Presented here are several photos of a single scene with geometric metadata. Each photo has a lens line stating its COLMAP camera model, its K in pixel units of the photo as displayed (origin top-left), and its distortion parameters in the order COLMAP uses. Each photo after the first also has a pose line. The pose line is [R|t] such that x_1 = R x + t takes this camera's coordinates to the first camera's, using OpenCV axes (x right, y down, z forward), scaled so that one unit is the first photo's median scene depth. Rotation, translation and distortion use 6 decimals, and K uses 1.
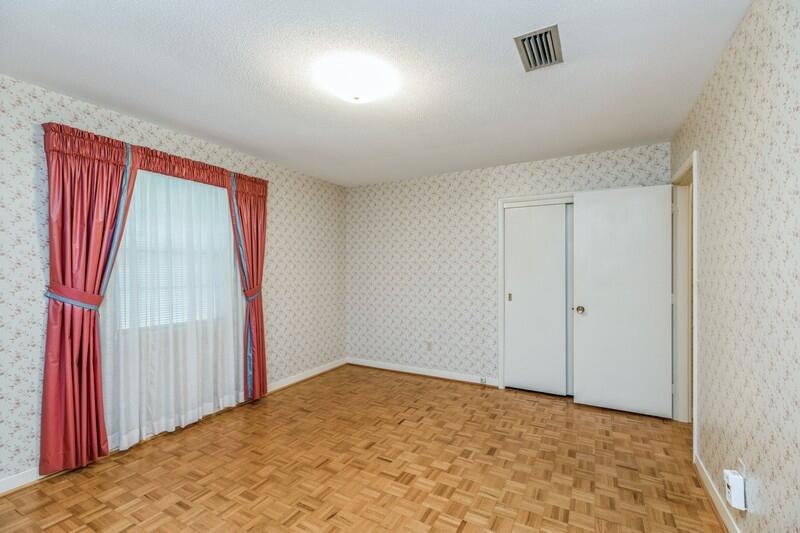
lens RADIAL K [[357.3, 0, 399.3], [0, 357.3, 272.2], [0, 0, 1]] dist [0.002769, 0.000381]
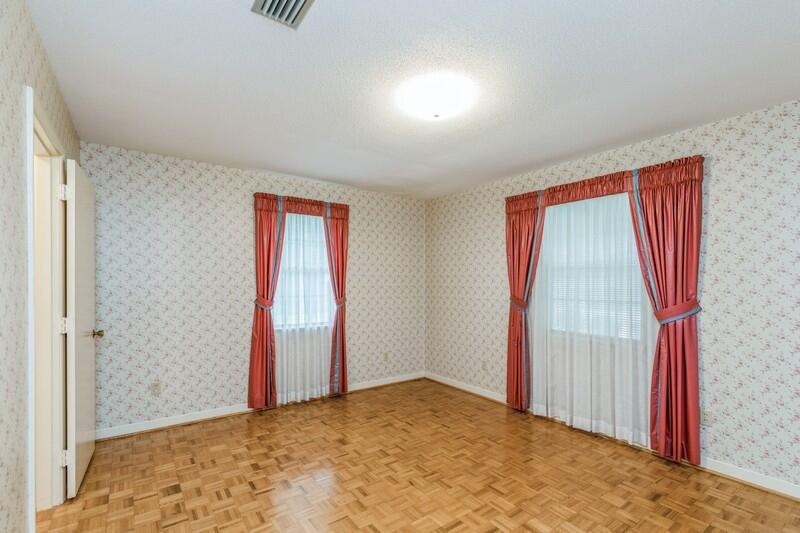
lens RADIAL K [[369.8, 0, 400.7], [0, 369.8, 284.8], [0, 0, 1]] dist [-0.000644, 0.000113]
pose [[-0.425868, -0.000562, -0.904785, 0.683609], [-0.011694, 0.999920, 0.004883, -0.003862], [0.904710, 0.012660, -0.425840, 1.051817]]
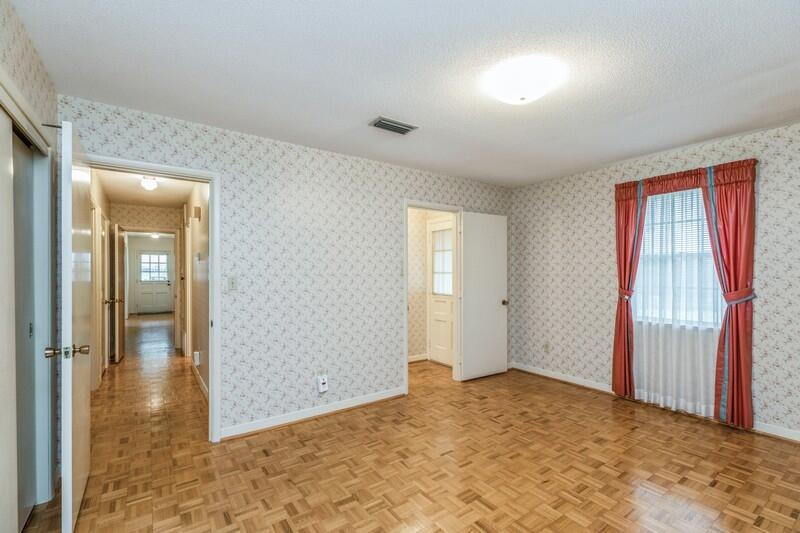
lens RADIAL K [[357.3, 0, 399.3], [0, 357.3, 272.2], [0, 0, 1]] dist [0.002769, 0.000381]
pose [[-0.896741, 0.000366, 0.442556, -0.194732], [0.005044, 0.999943, 0.009393, -0.014743], [-0.442528, 0.010655, -0.896691, 1.585529]]
